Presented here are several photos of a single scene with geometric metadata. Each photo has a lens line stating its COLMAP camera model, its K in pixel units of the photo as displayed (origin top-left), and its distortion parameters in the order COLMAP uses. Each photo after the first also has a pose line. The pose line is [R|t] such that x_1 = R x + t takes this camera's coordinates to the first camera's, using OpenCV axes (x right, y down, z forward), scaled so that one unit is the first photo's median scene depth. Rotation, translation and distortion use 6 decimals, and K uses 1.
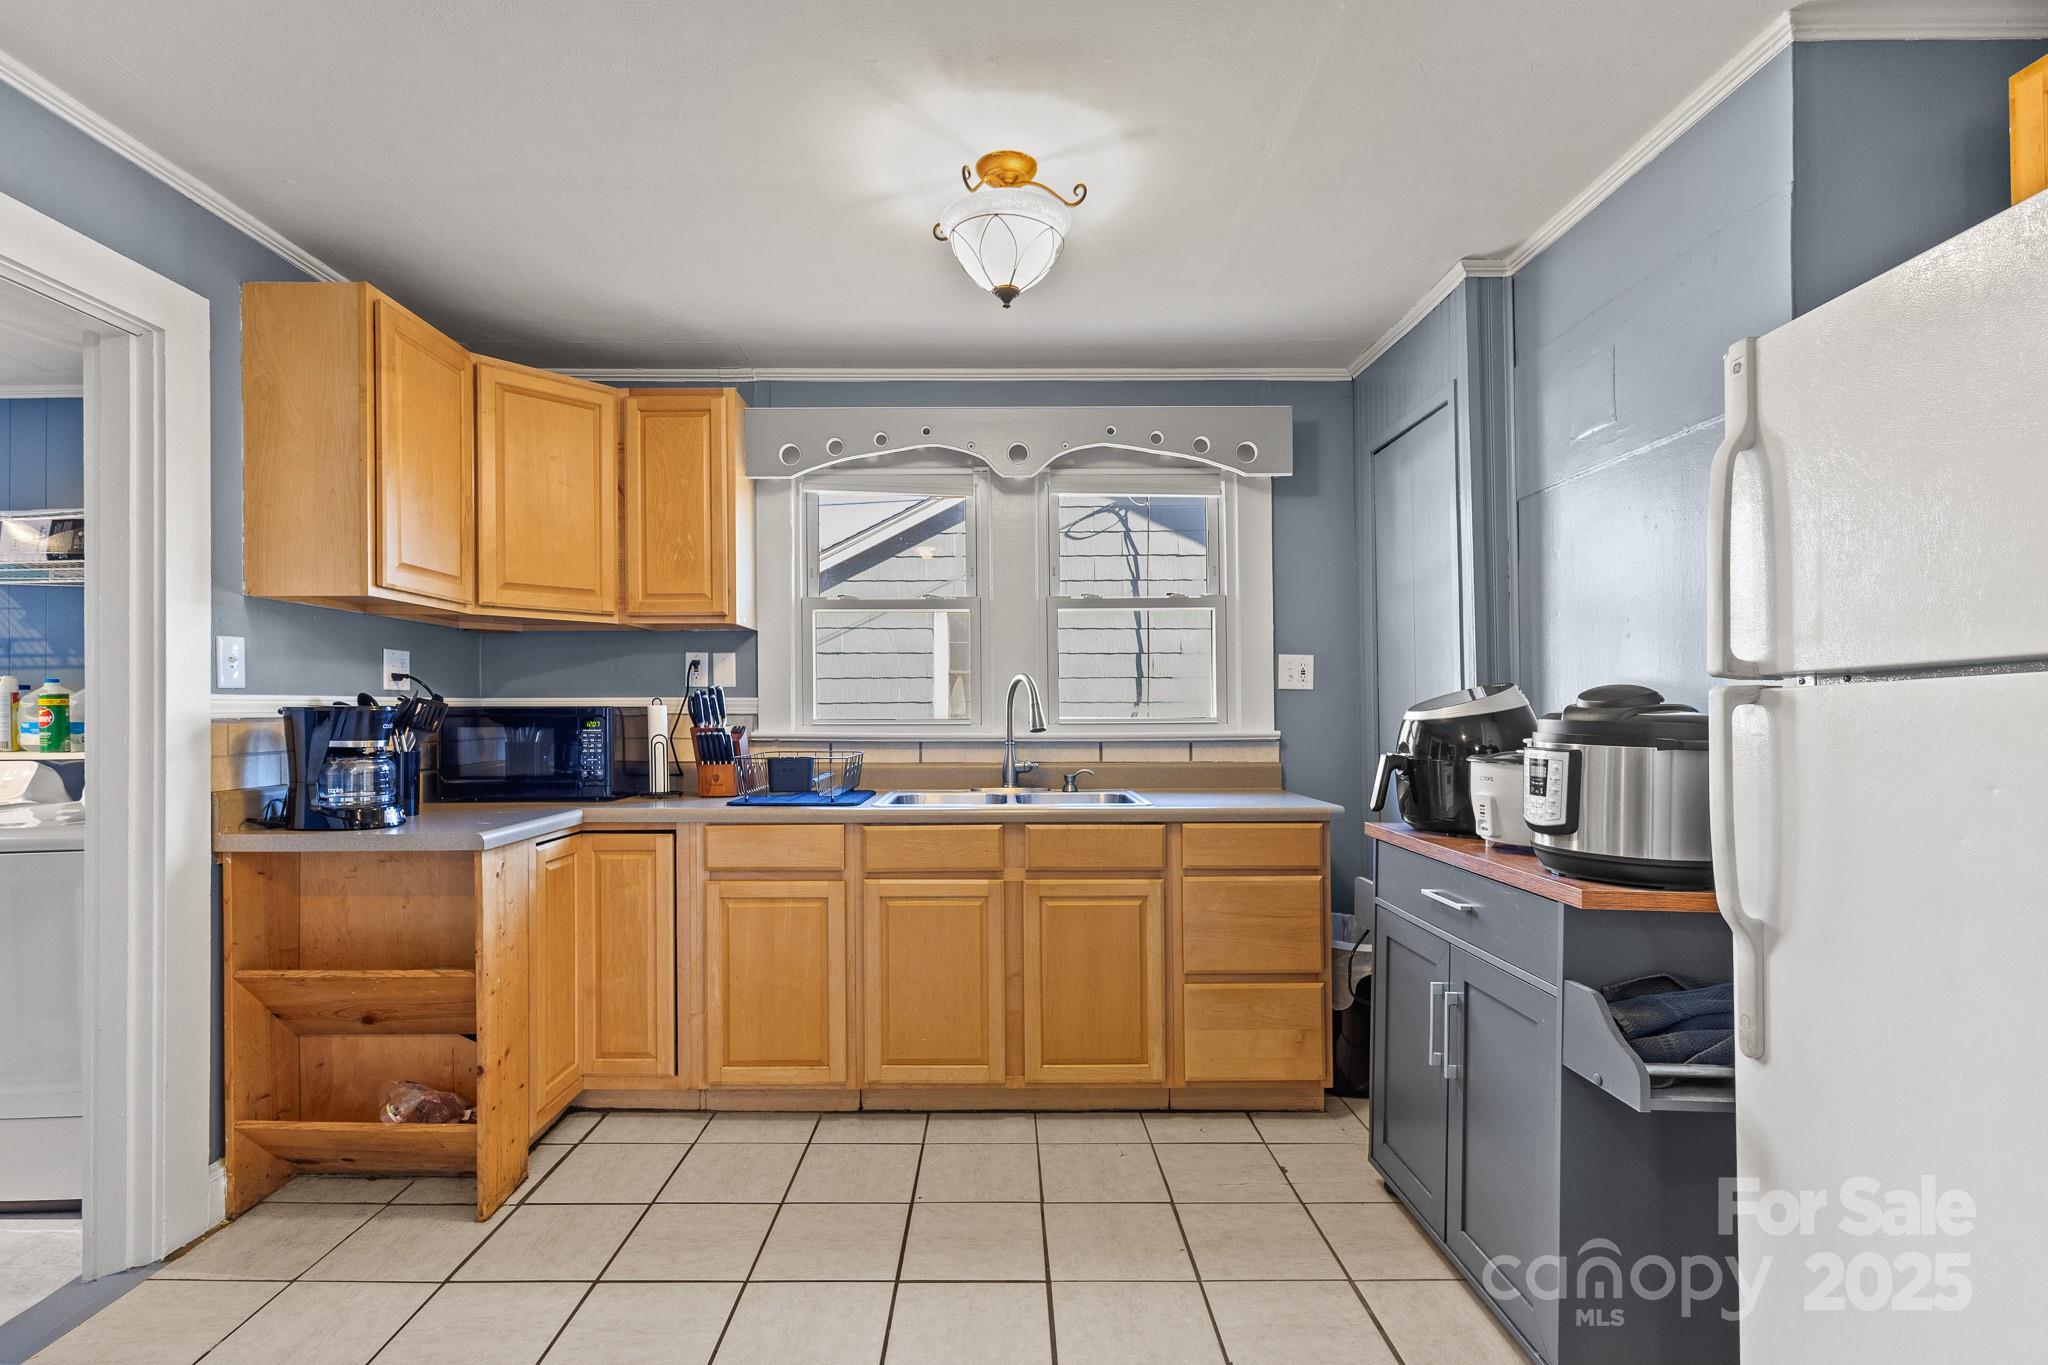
lens RADIAL K [[951.4, 0, 1000.4], [0, 951.4, 706.2], [0, 0, 1]] dist [0.005702, -0.001042]
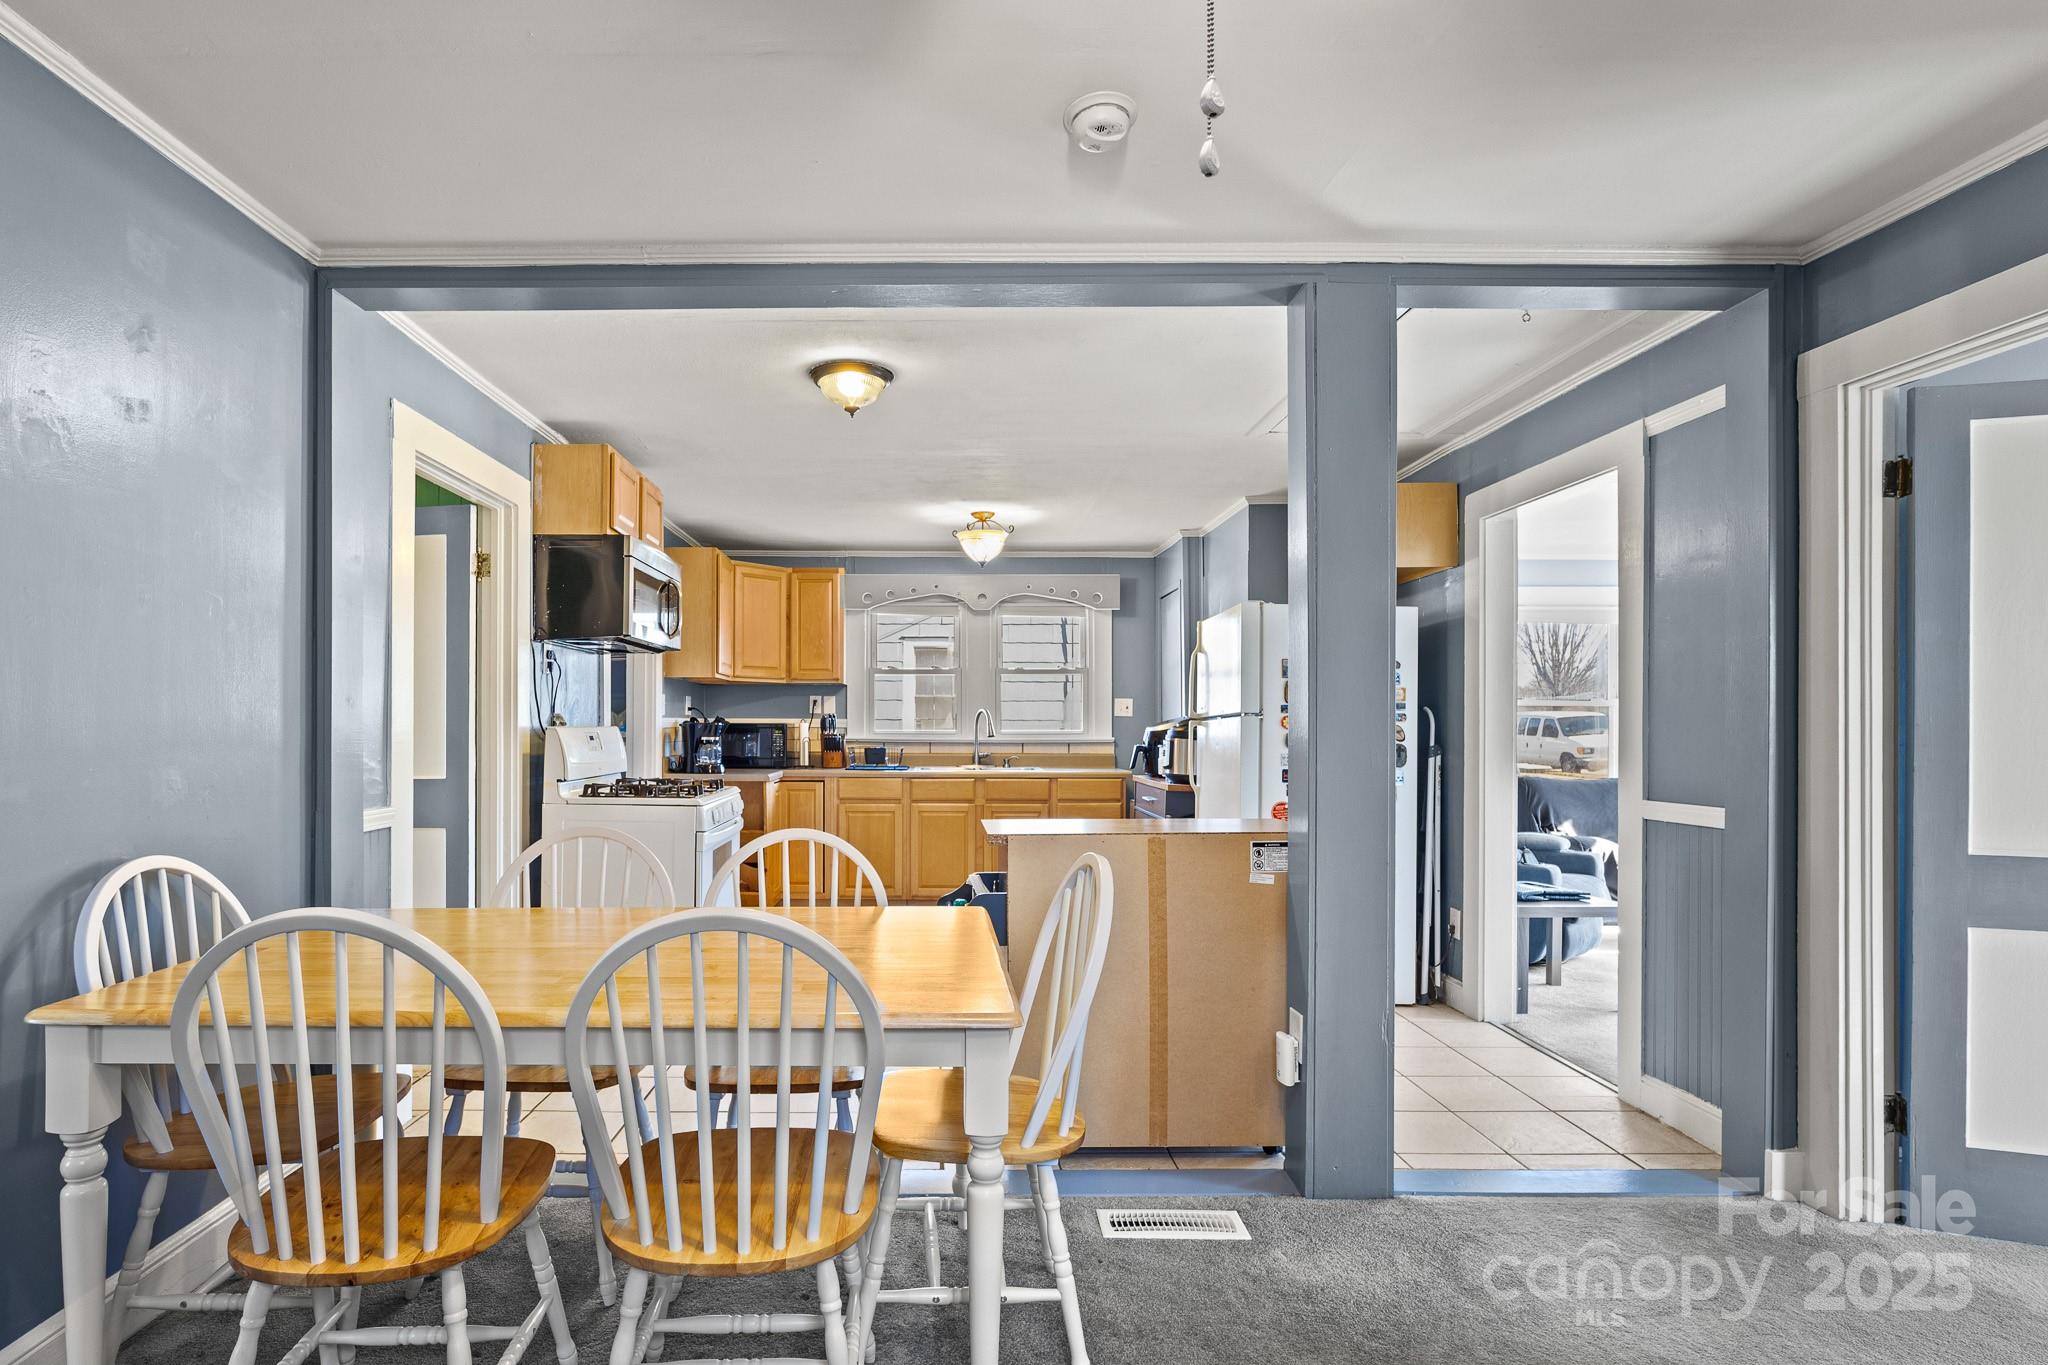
lens RADIAL K [[982.1, 0, 928.3], [0, 982.1, 734.1], [0, 0, 1]] dist [-0.002836, -0.000627]
pose [[0.999920, 0.006281, -0.010959, -0.086355], [-0.006162, 0.999922, 0.010893, -0.001873], [0.011027, -0.010824, 0.999881, -1.335951]]
